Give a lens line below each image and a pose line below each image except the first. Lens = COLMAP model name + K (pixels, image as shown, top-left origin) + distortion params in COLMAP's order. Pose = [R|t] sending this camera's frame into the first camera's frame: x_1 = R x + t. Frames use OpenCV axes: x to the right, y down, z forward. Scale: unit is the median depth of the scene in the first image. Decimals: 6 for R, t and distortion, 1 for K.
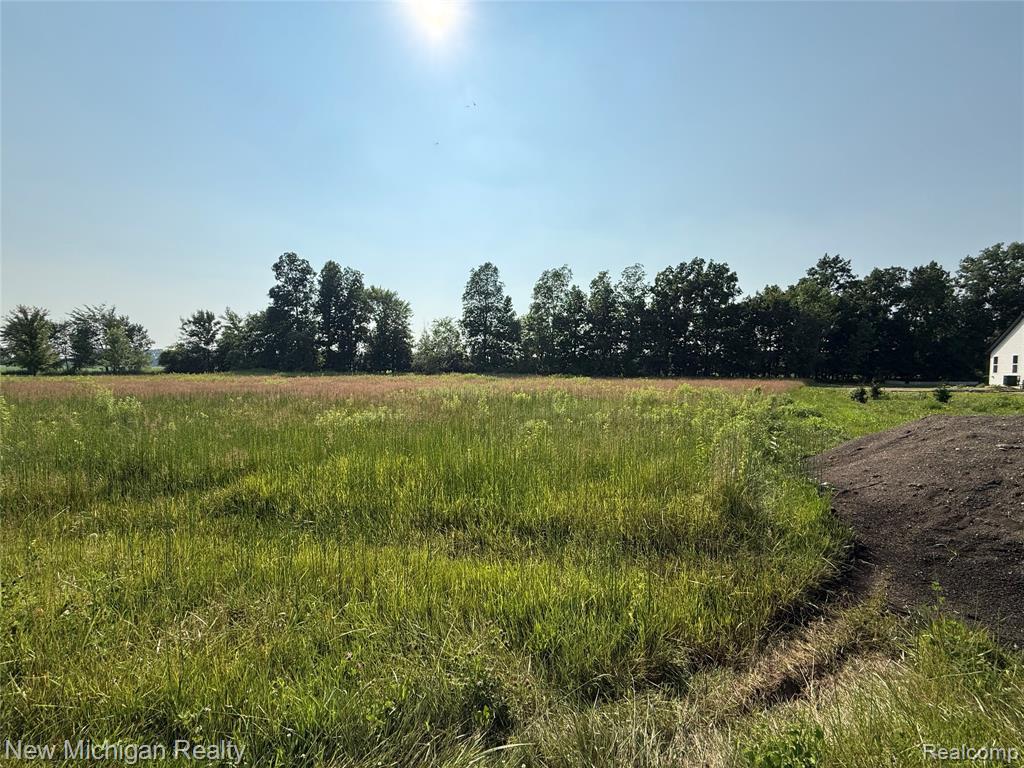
lens RADIAL K [[405.3, 0, 510.3], [0, 405.3, 384.6], [0, 0, 1]] dist [-0.001246, 0.000492]
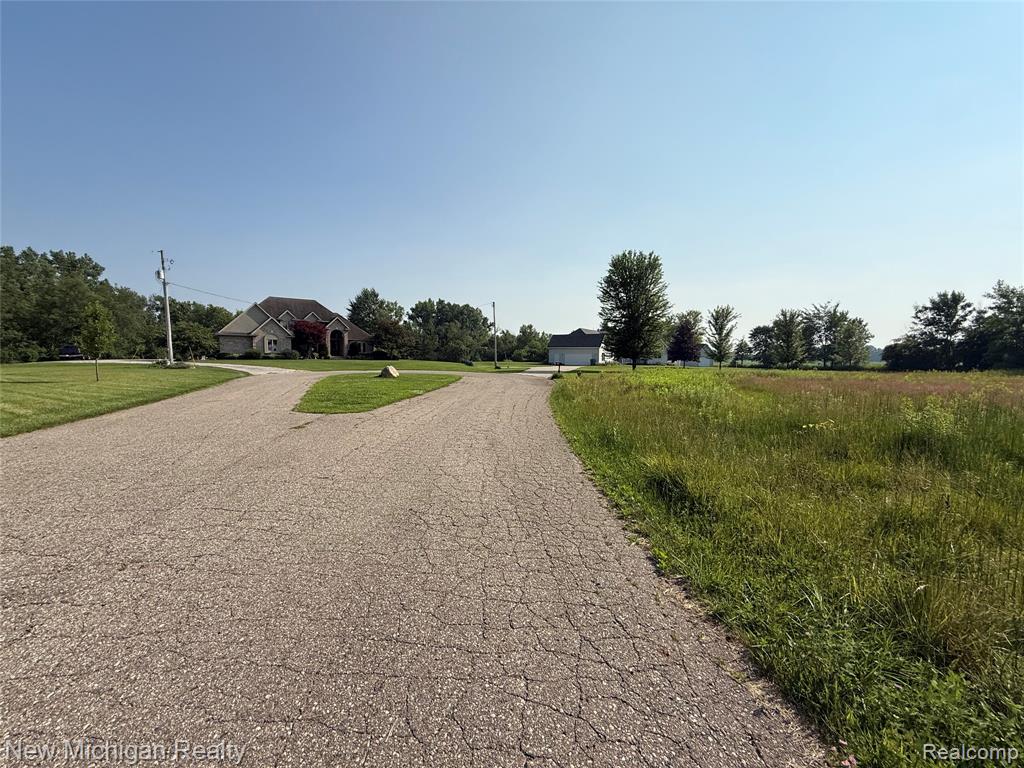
lens RADIAL K [[405.3, 0, 510.4], [0, 405.3, 385.9], [0, 0, 1]] dist [-0.001246, 0.000492]
pose [[0.194098, 0.063244, -0.978941, -0.135982], [-0.047670, 0.997349, 0.054982, -0.001644], [0.979823, 0.035995, 0.196598, 0.007452]]
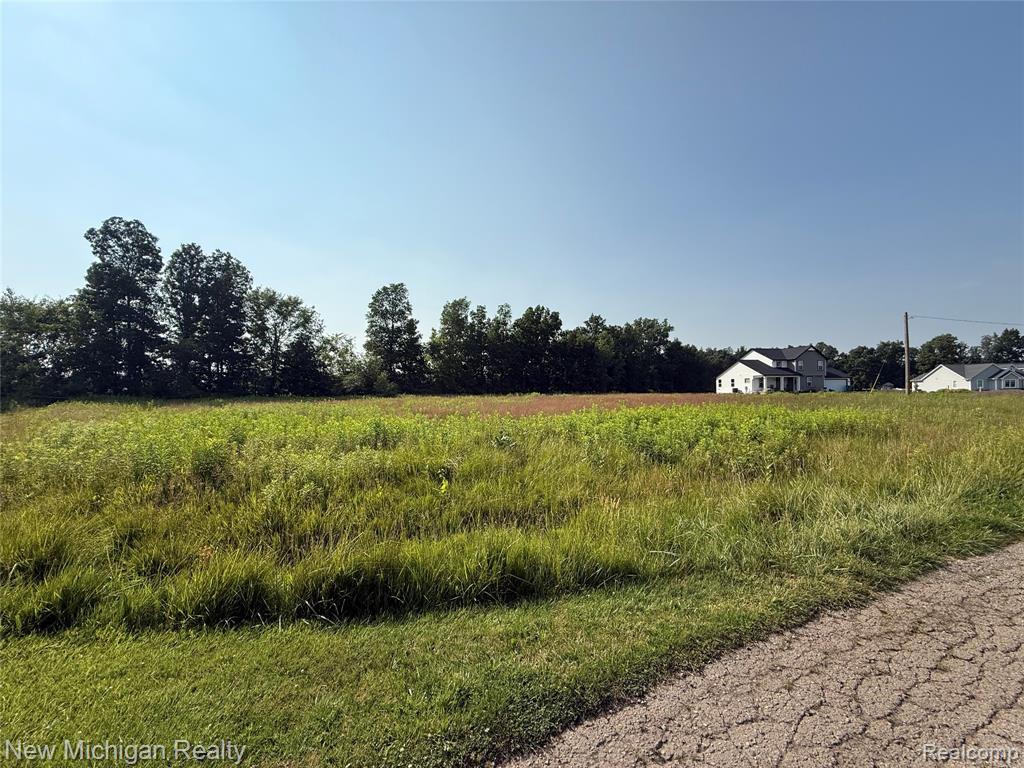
lens RADIAL K [[405.3, 0, 509.6], [0, 405.3, 383.9], [0, 0, 1]] dist [-0.001246, 0.000492]
pose [[0.726152, -0.005254, 0.687514, -0.533434], [0.044155, 0.998263, -0.039007, -0.006090], [-0.686115, 0.058683, 0.725123, 0.112996]]
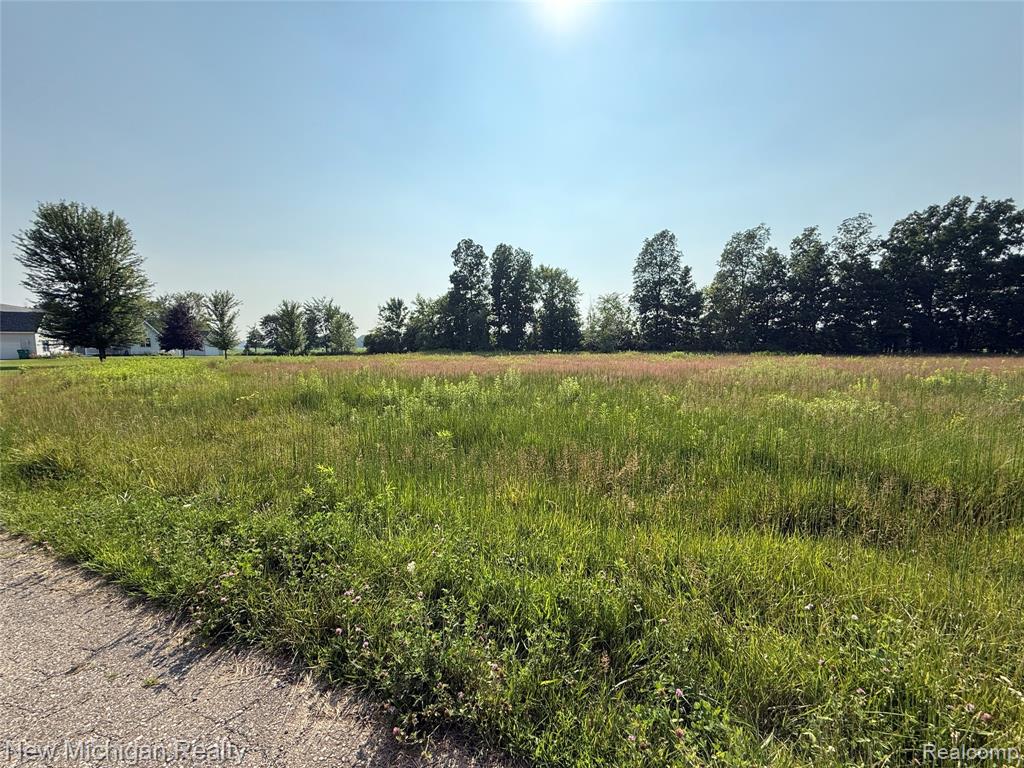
lens RADIAL K [[405.3, 0, 510.0], [0, 405.3, 381.9], [0, 0, 1]] dist [-0.001246, 0.000492]
pose [[0.952067, 0.014939, -0.305524, -0.101607], [-0.000824, 0.998928, 0.046277, -0.000695], [0.305888, -0.043807, 0.951059, 0.006129]]
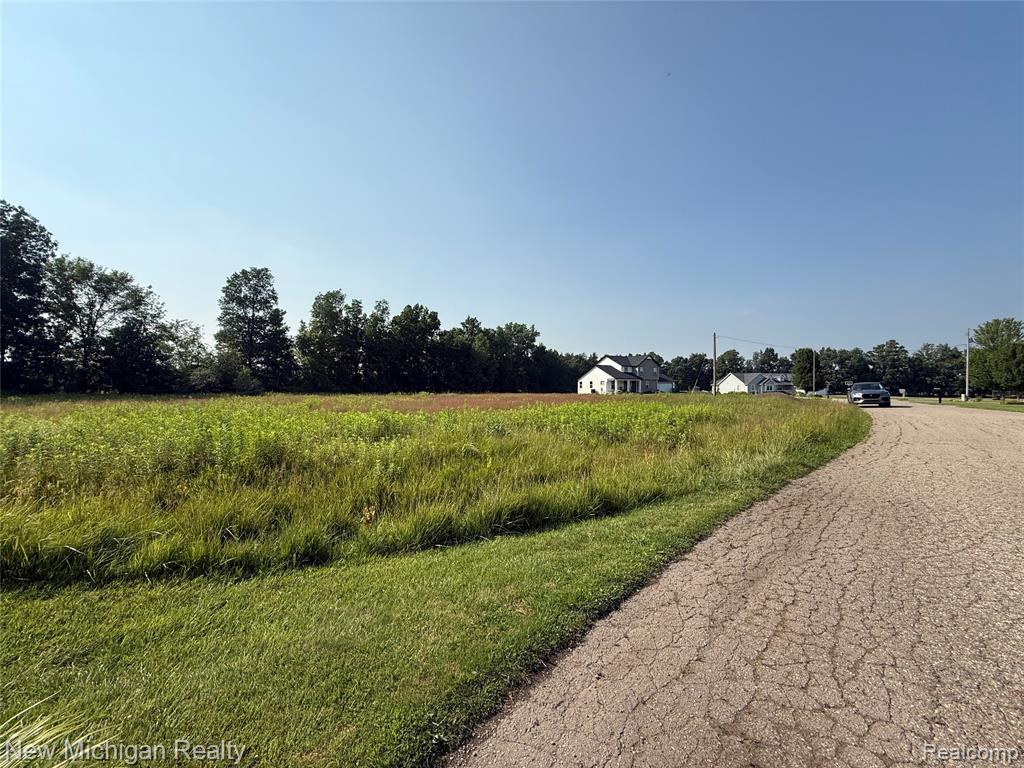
lens RADIAL K [[405.3, 0, 509.7], [0, 405.3, 383.6], [0, 0, 1]] dist [-0.001246, 0.000492]
pose [[0.468470, 0.003377, 0.883473, -0.573371], [0.039850, 0.998894, -0.024949, -0.006654], [-0.882580, 0.046894, 0.467818, 0.125648]]
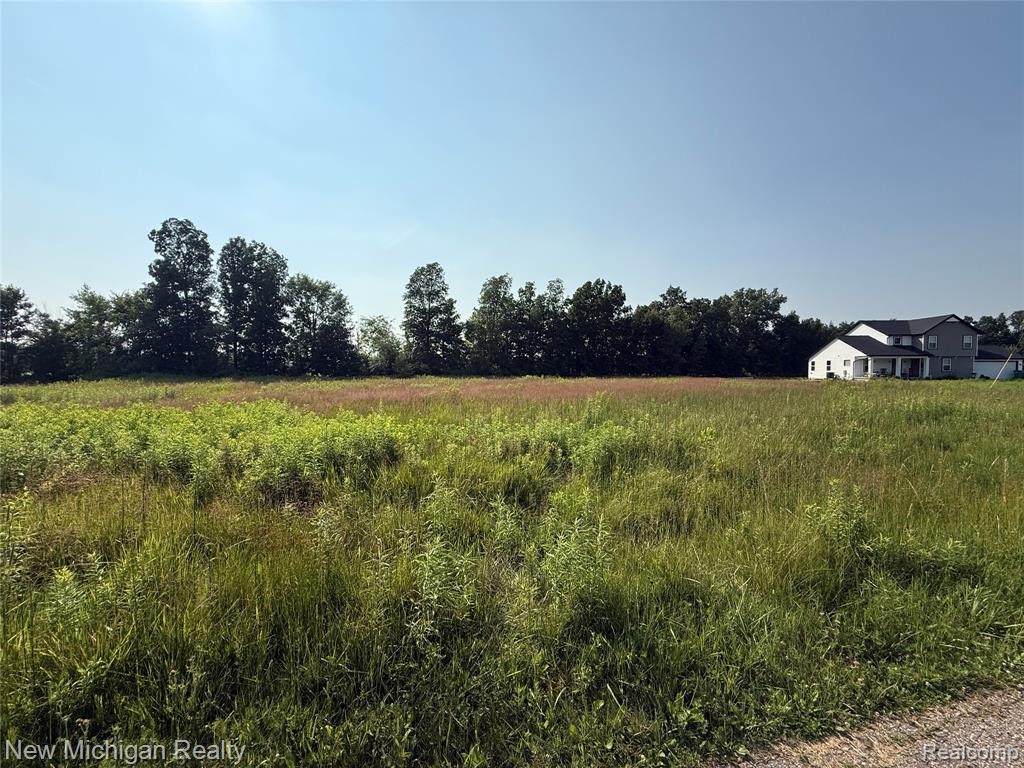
lens RADIAL K [[405.3, 0, 509.5], [0, 405.3, 384.5], [0, 0, 1]] dist [-0.001246, 0.000492]
pose [[0.883952, -0.023659, 0.466978, -0.353736], [0.026540, 0.999648, 0.000407, -0.003175], [-0.466824, 0.012034, 0.884269, 0.054038]]
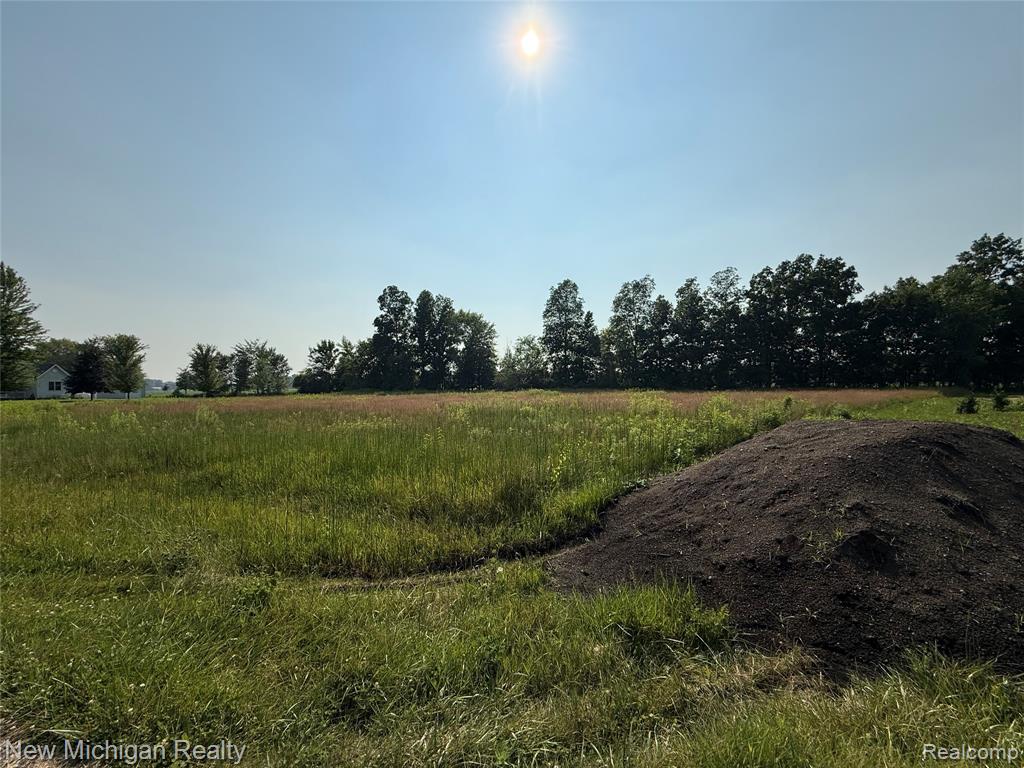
lens RADIAL K [[405.3, 0, 511.5], [0, 405.3, 382.2], [0, 0, 1]] dist [-0.001246, 0.000492]
pose [[0.970210, -0.023655, -0.241107, 0.048096], [0.012533, 0.998790, -0.047558, 0.001636], [0.241940, 0.043120, 0.969333, -0.006239]]
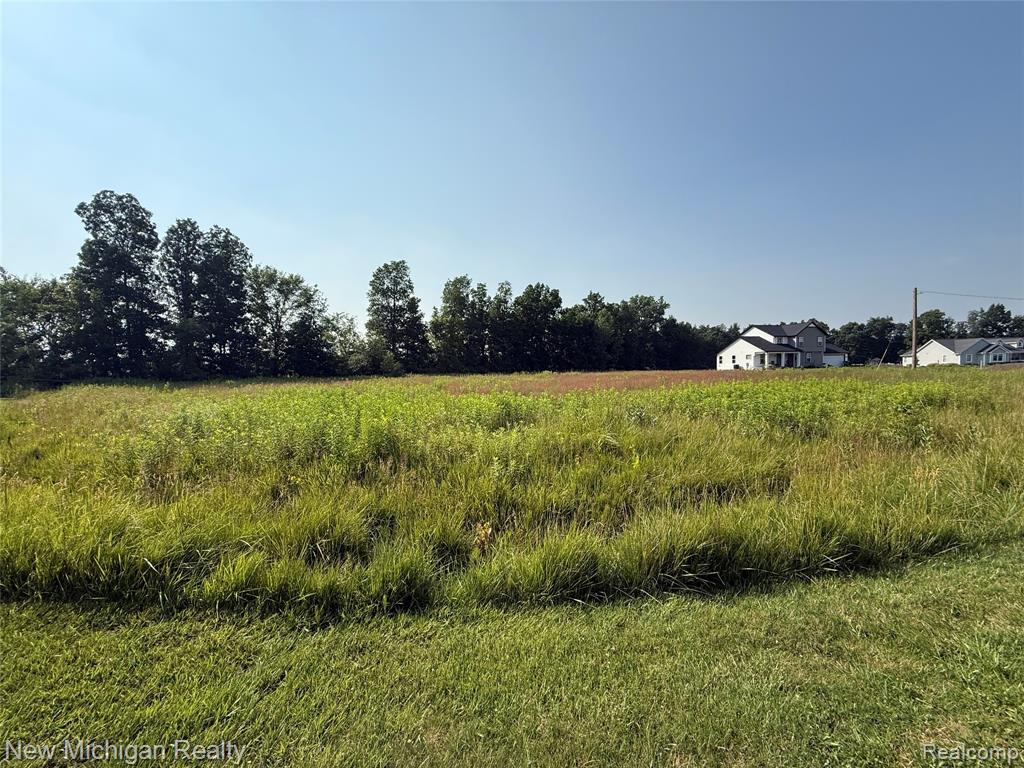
lens RADIAL K [[405.3, 0, 509.7], [0, 405.3, 383.5], [0, 0, 1]] dist [-0.001246, 0.000492]
pose [[0.707923, -0.048091, 0.704651, -0.558075], [0.054785, 0.998412, 0.013100, -0.007002], [-0.704162, 0.029331, 0.709433, 0.139198]]
